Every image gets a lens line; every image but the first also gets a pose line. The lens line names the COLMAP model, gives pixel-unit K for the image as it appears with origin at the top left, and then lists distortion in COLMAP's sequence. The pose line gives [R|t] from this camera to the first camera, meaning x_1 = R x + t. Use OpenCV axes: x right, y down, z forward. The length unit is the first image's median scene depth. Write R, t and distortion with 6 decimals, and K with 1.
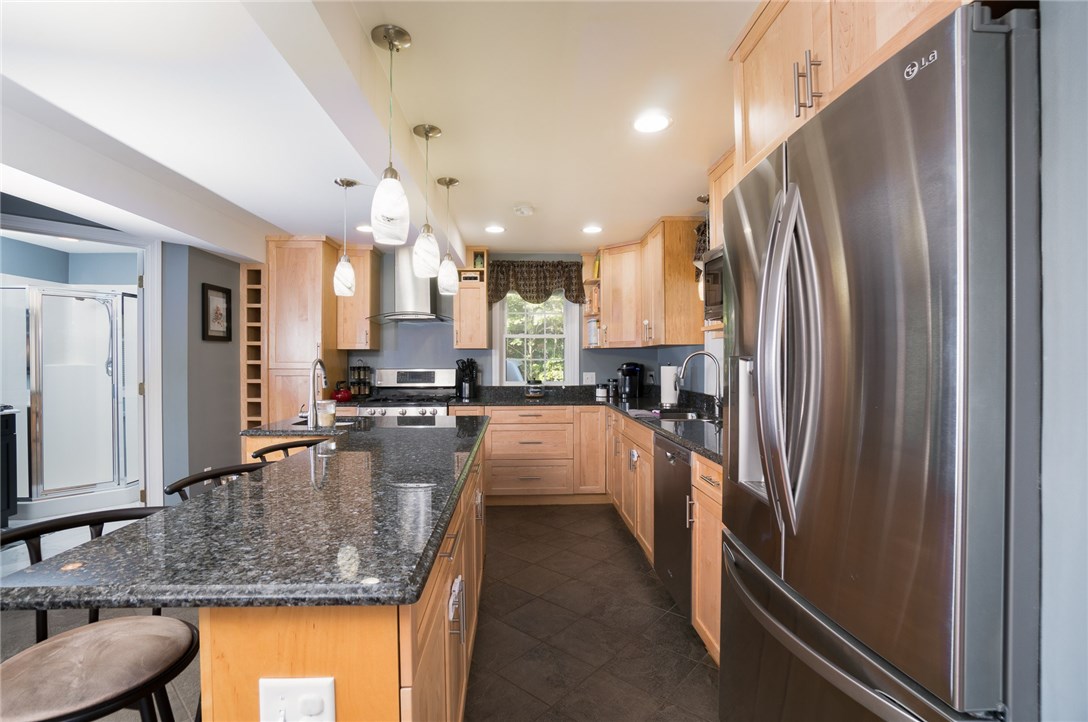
lens RADIAL K [[488.6, 0, 552.7], [0, 488.6, 360.9], [0, 0, 1]] dist [-0.022229, 0.010832]
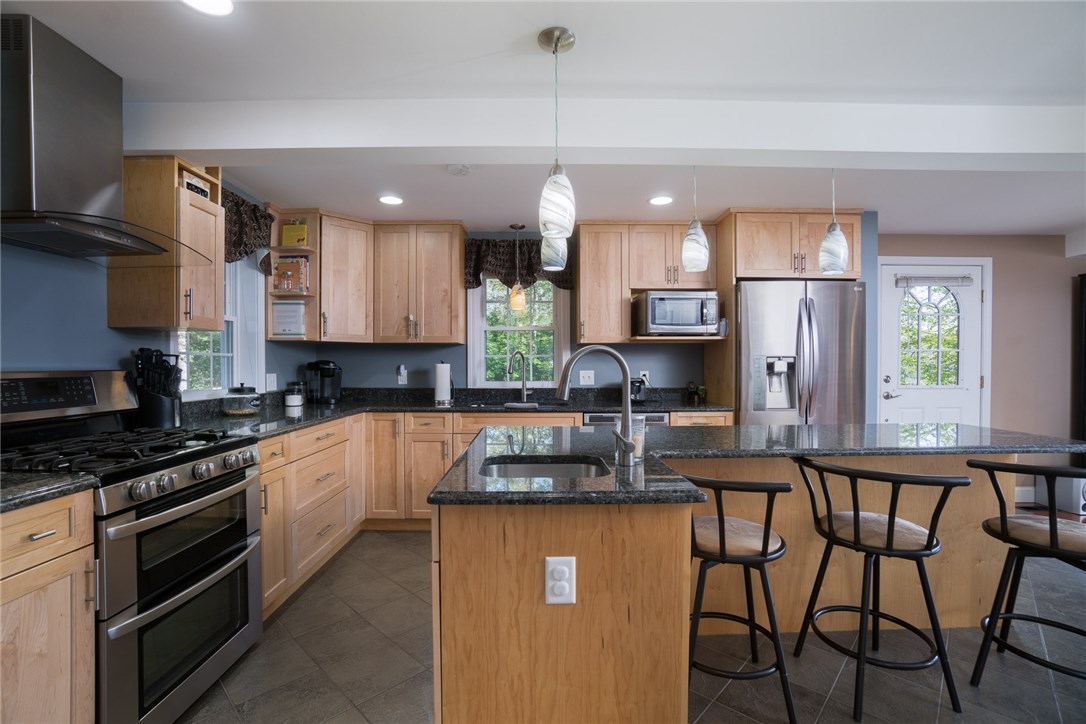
lens RADIAL K [[487.7, 0, 531.1], [0, 487.7, 366.4], [0, 0, 1]] dist [-0.022229, 0.010832]
pose [[0.050951, 0.000319, 0.998701, -0.682402], [0.000247, 1.000000, -0.000332, 0.014413], [-0.998701, 0.000263, 0.050951, 0.662393]]
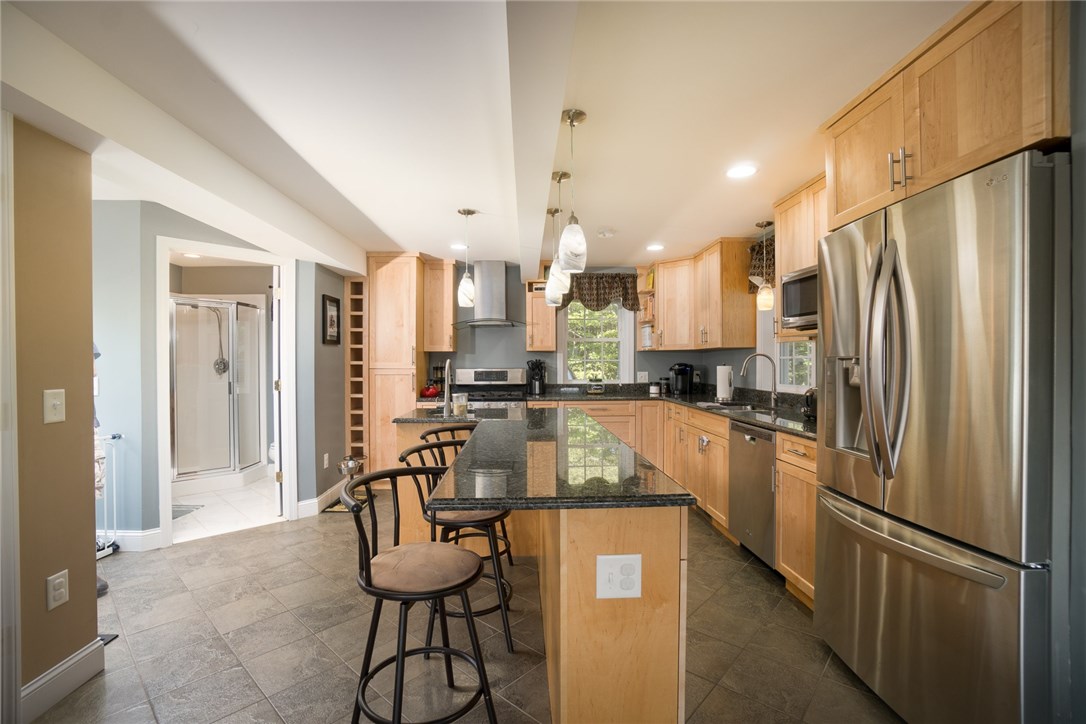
lens RADIAL K [[487.7, 0, 544.3], [0, 487.7, 365.0], [0, 0, 1]] dist [-0.022229, 0.010832]
pose [[0.999989, -0.000819, 0.004579, -0.174753], [0.000792, 0.999983, 0.005756, 0.001207], [-0.004583, -0.005753, 0.999973, -0.141106]]
